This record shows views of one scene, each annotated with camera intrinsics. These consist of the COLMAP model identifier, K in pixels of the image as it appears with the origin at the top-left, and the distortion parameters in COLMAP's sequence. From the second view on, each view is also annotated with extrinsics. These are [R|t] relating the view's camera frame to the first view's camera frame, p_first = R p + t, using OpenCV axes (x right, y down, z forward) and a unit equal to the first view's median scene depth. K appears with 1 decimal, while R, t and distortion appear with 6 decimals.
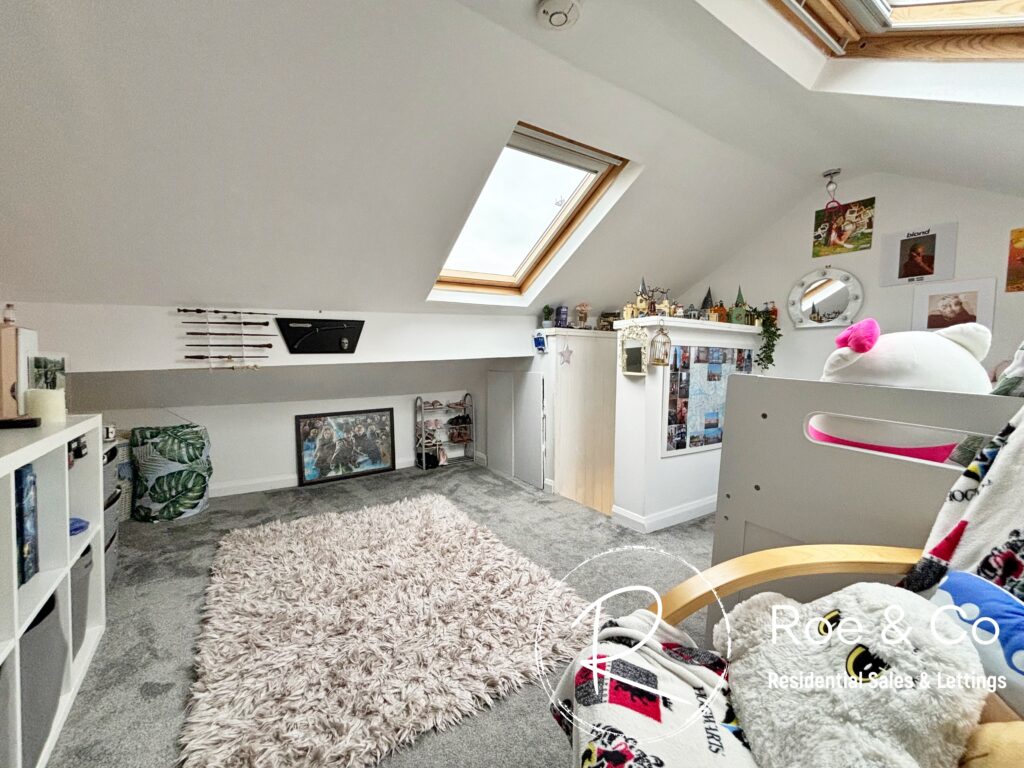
lens RADIAL K [[408.5, 0, 509.5], [0, 408.5, 382.0], [0, 0, 1]] dist [-0.007697, 0.001146]
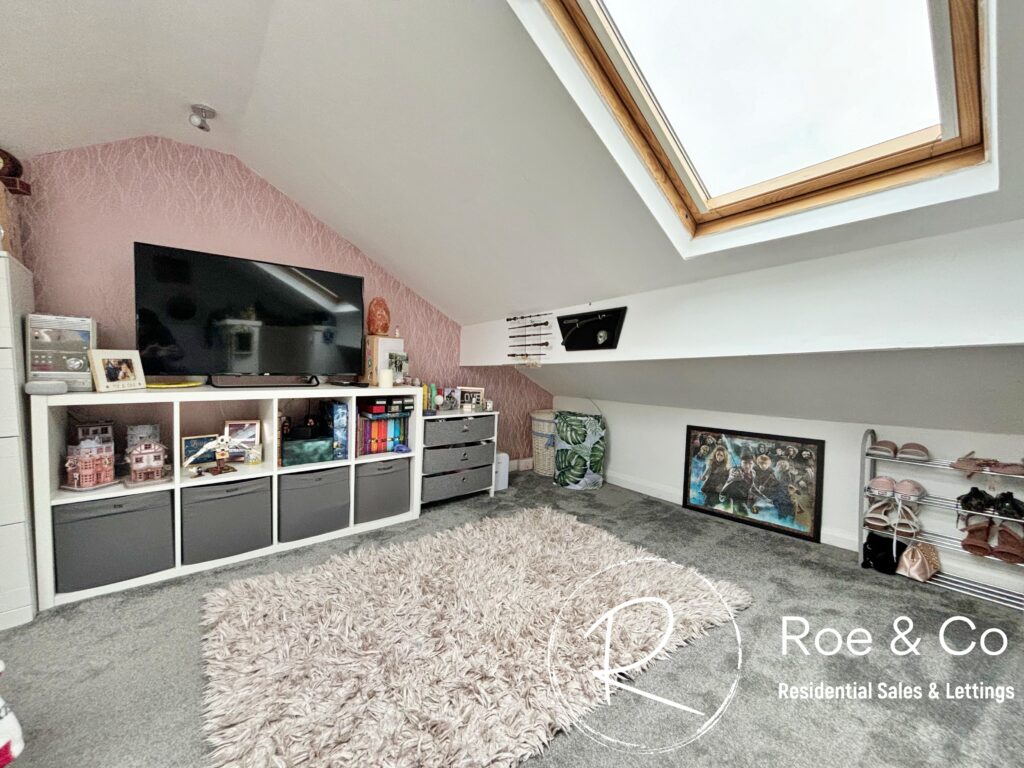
lens RADIAL K [[408.5, 0, 508.8], [0, 408.5, 378.4], [0, 0, 1]] dist [-0.007697, 0.001146]
pose [[0.093232, 0.036843, -0.994963, 0.313062], [-0.071844, 0.996959, 0.030184, -0.016210], [0.993049, 0.068668, 0.095595, 0.544803]]
